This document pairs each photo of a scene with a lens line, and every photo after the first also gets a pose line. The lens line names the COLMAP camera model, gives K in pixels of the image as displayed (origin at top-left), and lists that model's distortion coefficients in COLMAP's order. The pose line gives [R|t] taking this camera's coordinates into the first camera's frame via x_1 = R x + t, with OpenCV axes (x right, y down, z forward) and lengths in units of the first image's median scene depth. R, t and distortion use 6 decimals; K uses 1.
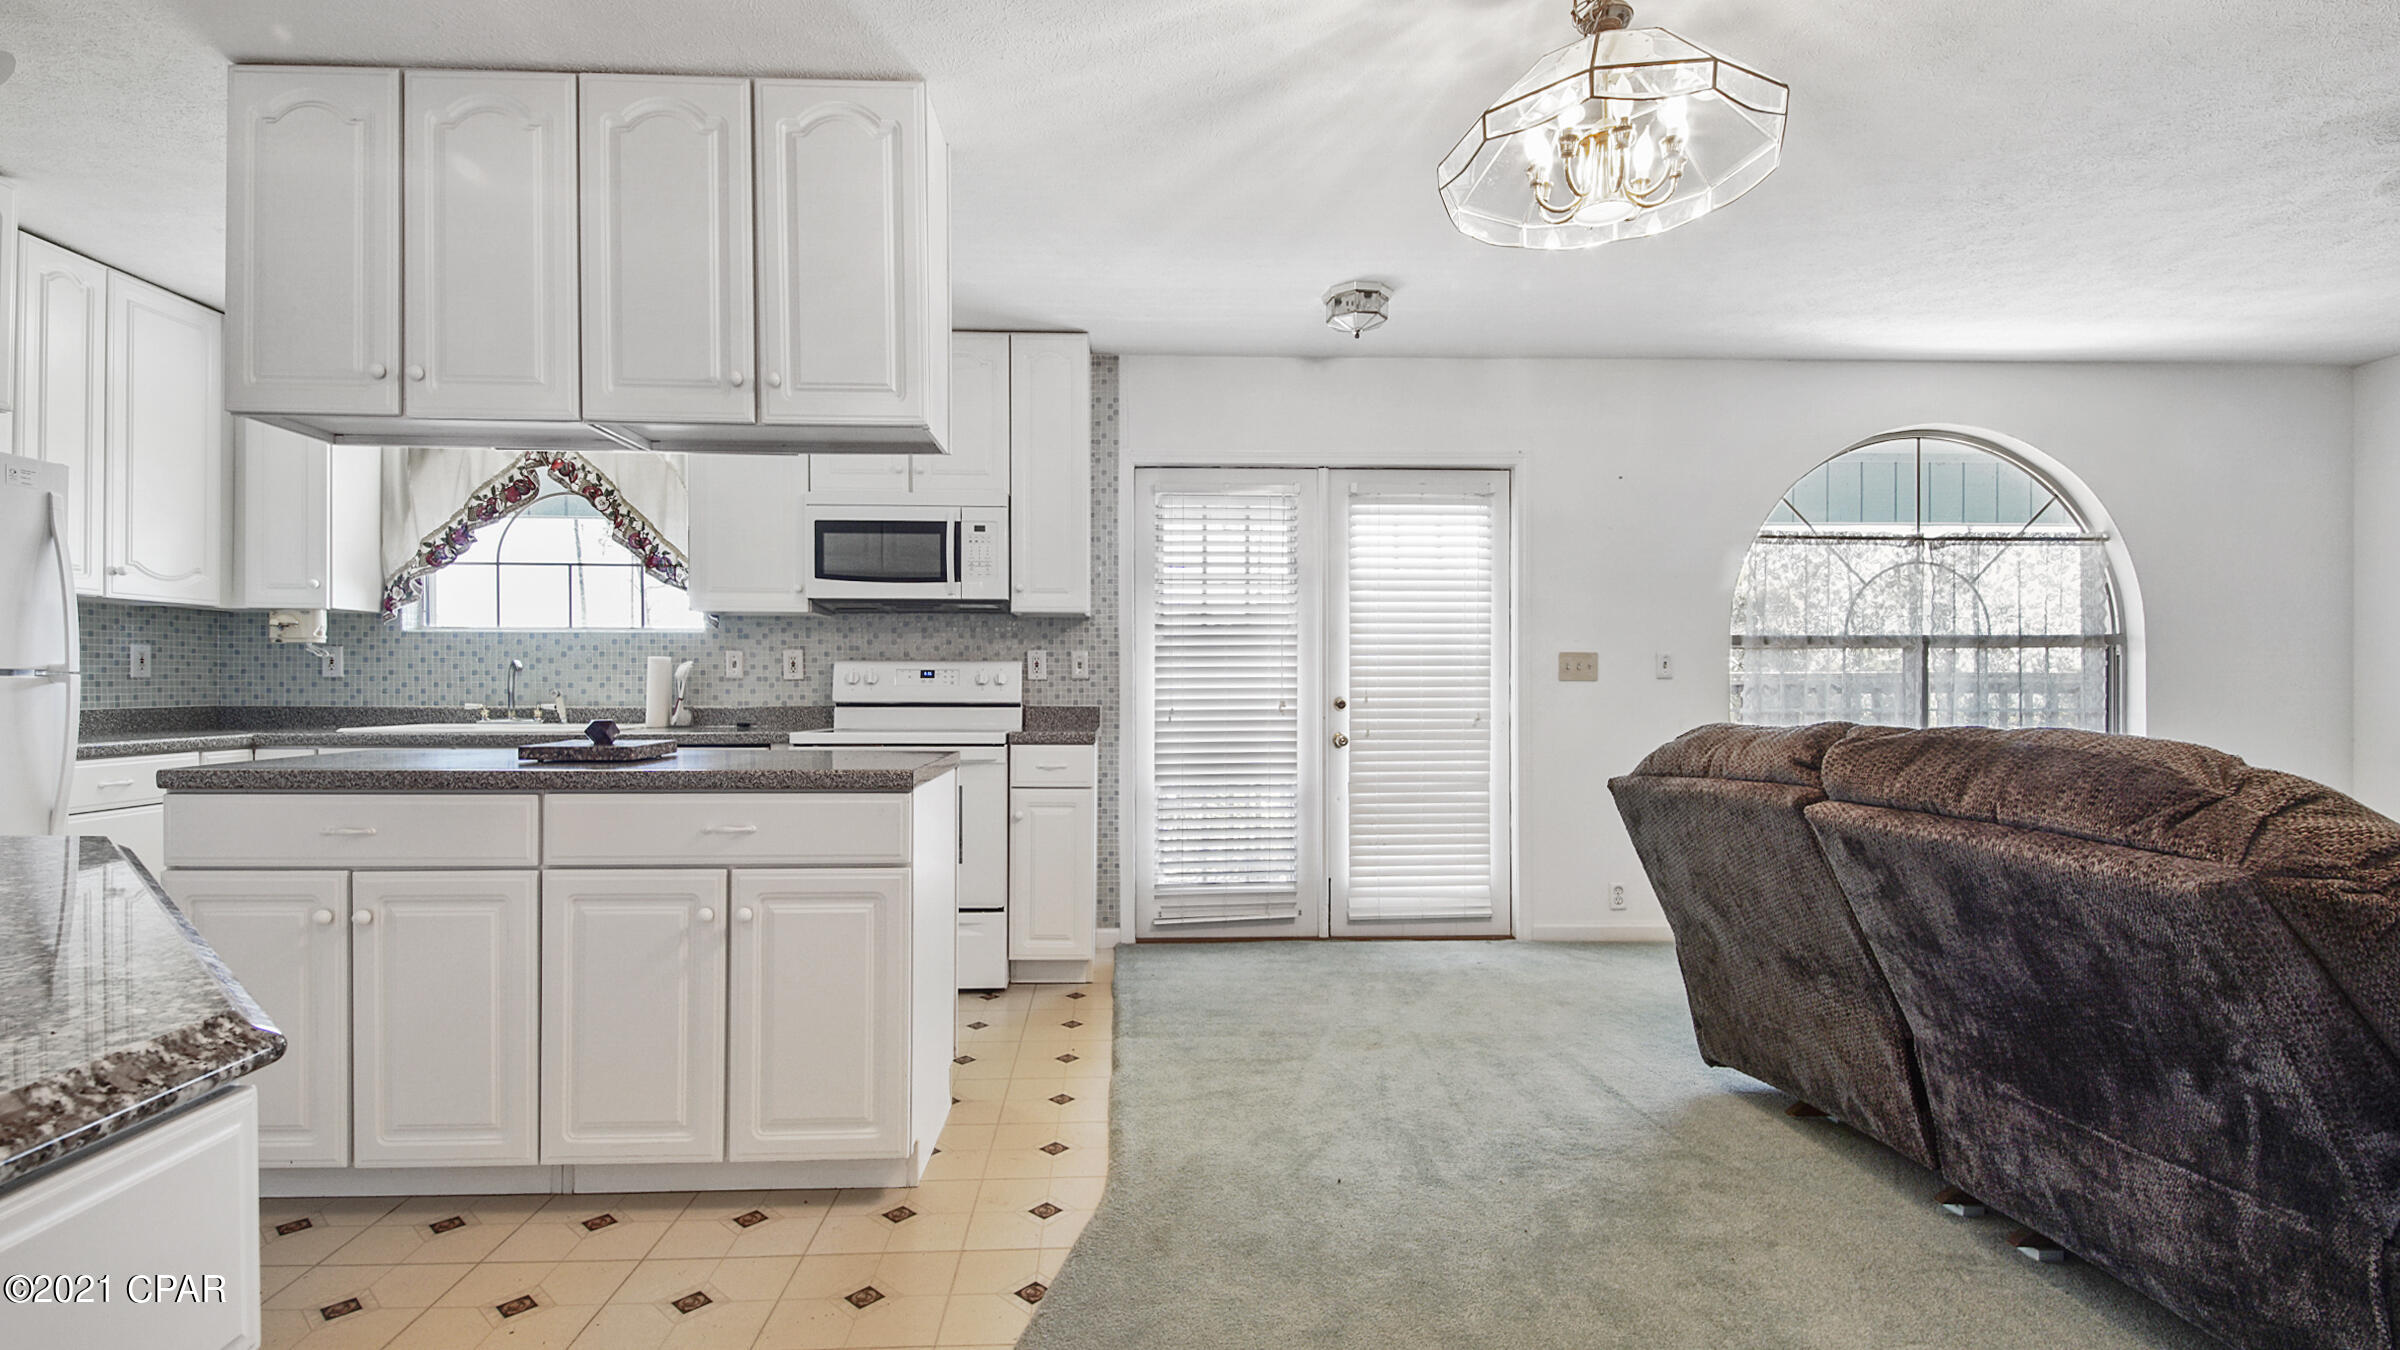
lens RADIAL K [[997.3, 0, 1202.8], [0, 997.3, 679.8], [0, 0, 1]] dist [0.012437, -0.006633]
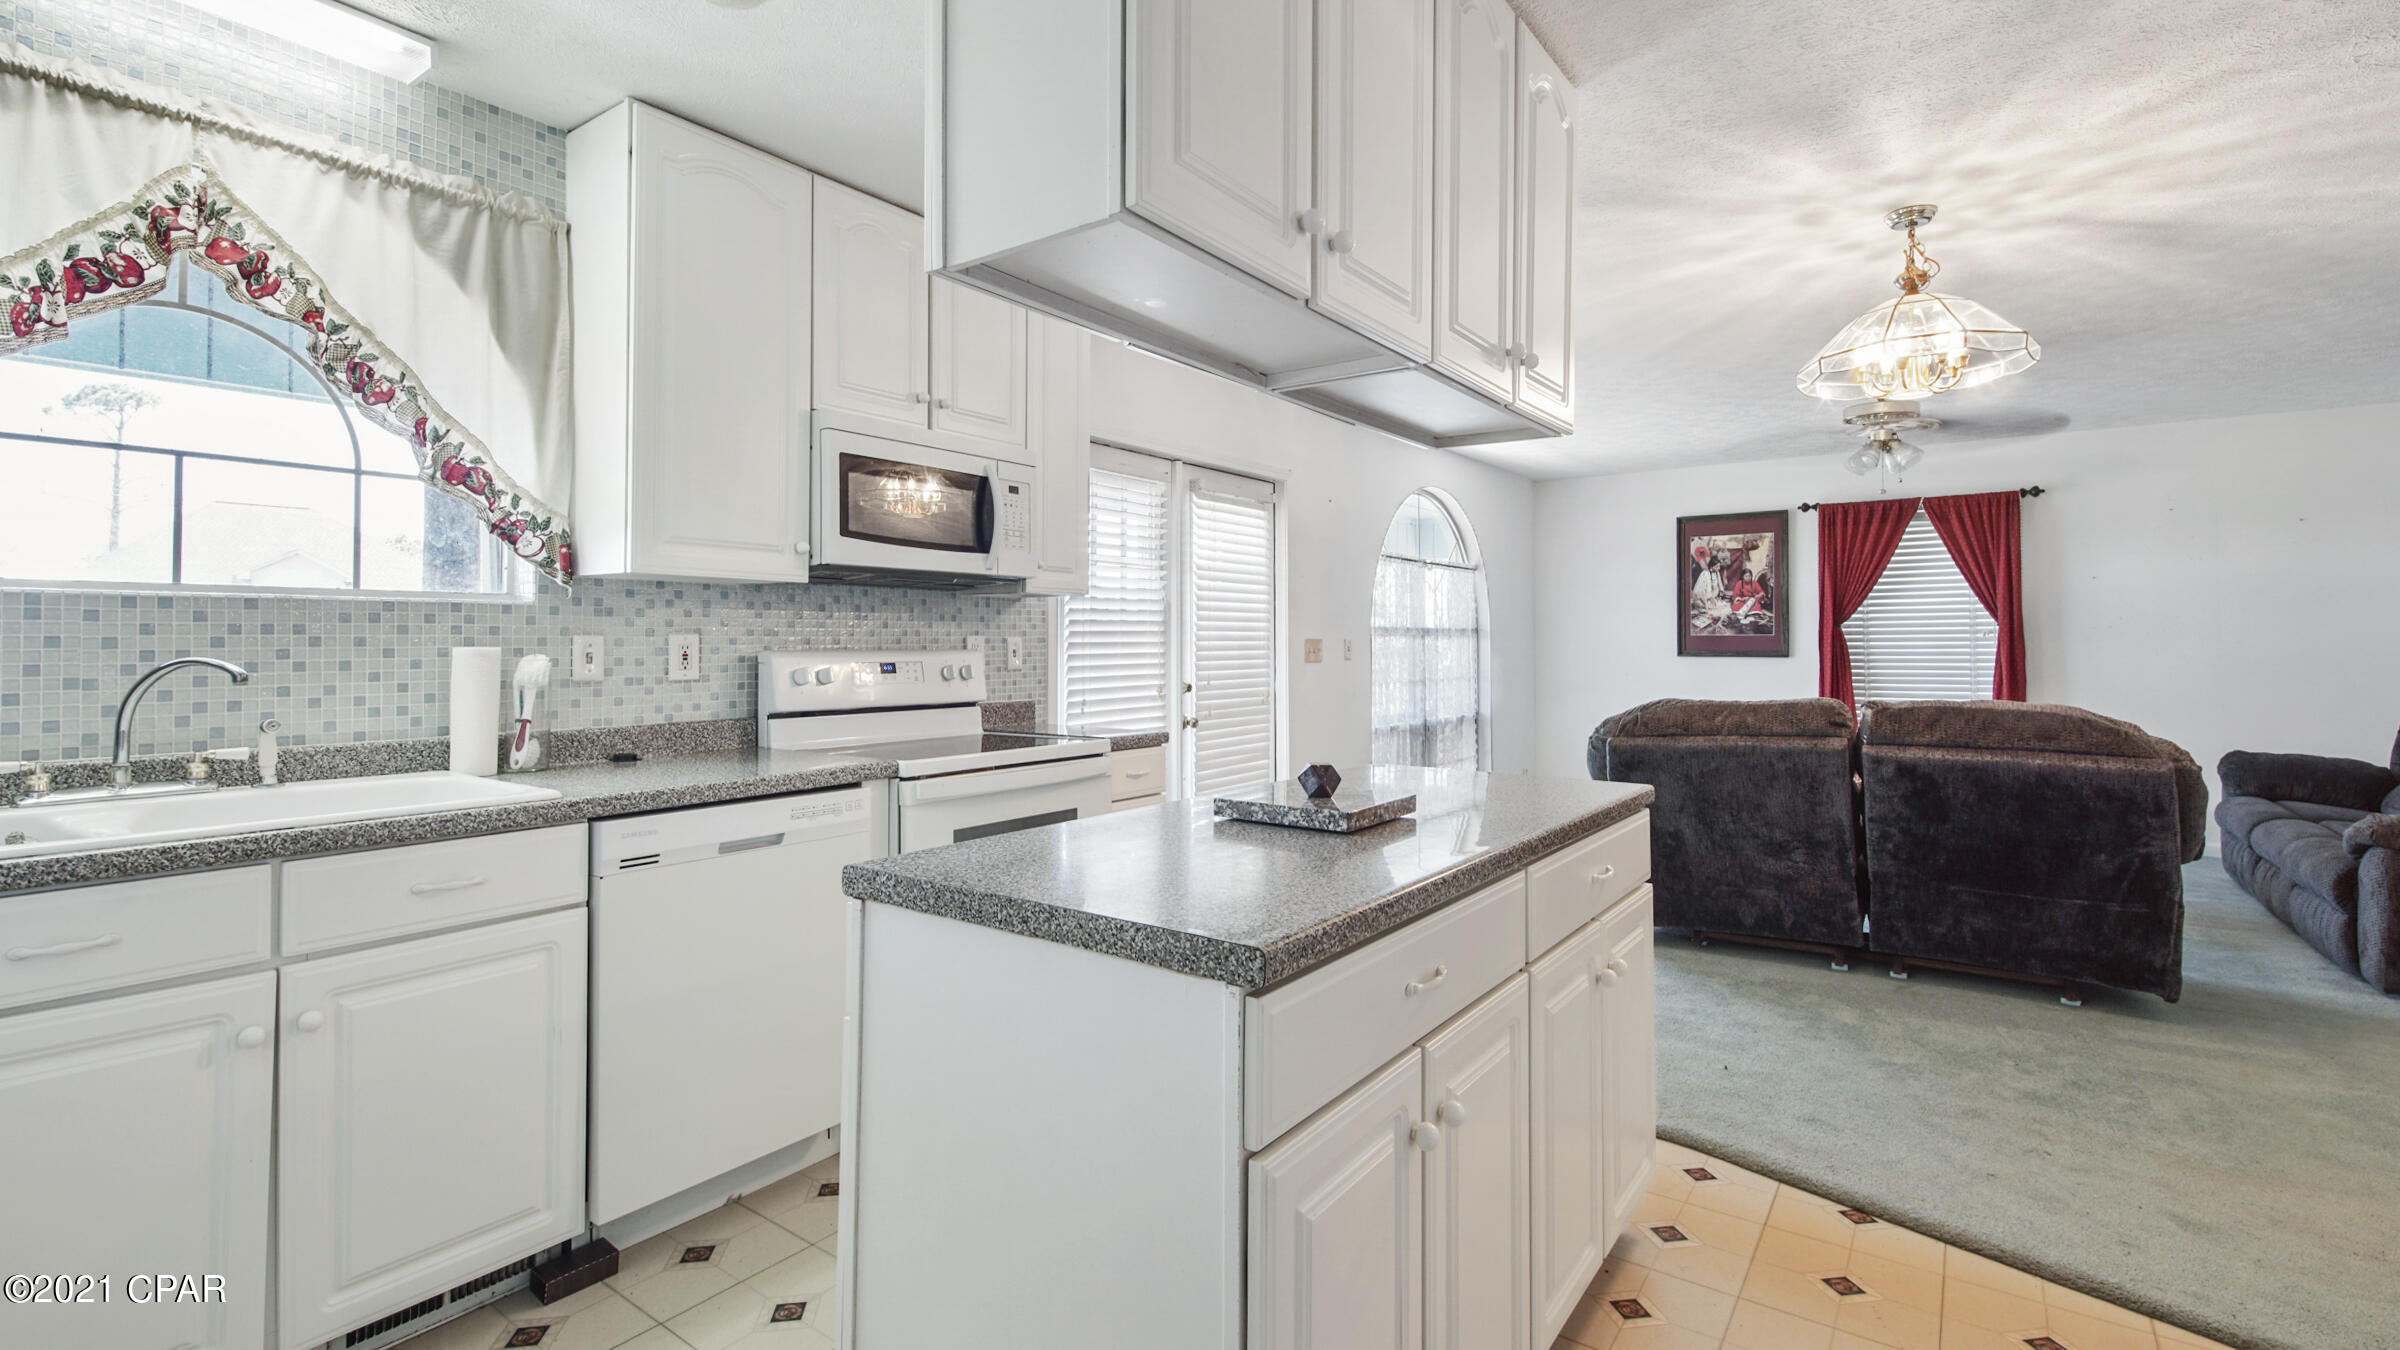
lens RADIAL K [[997.3, 0, 1103.5], [0, 997.3, 623.5], [0, 0, 1]] dist [0.012437, -0.006633]
pose [[0.683956, 0.011410, 0.729434, -0.698064], [0.000061, 0.999877, -0.015699, -0.026802], [-0.729523, 0.010782, 0.683871, 0.356028]]
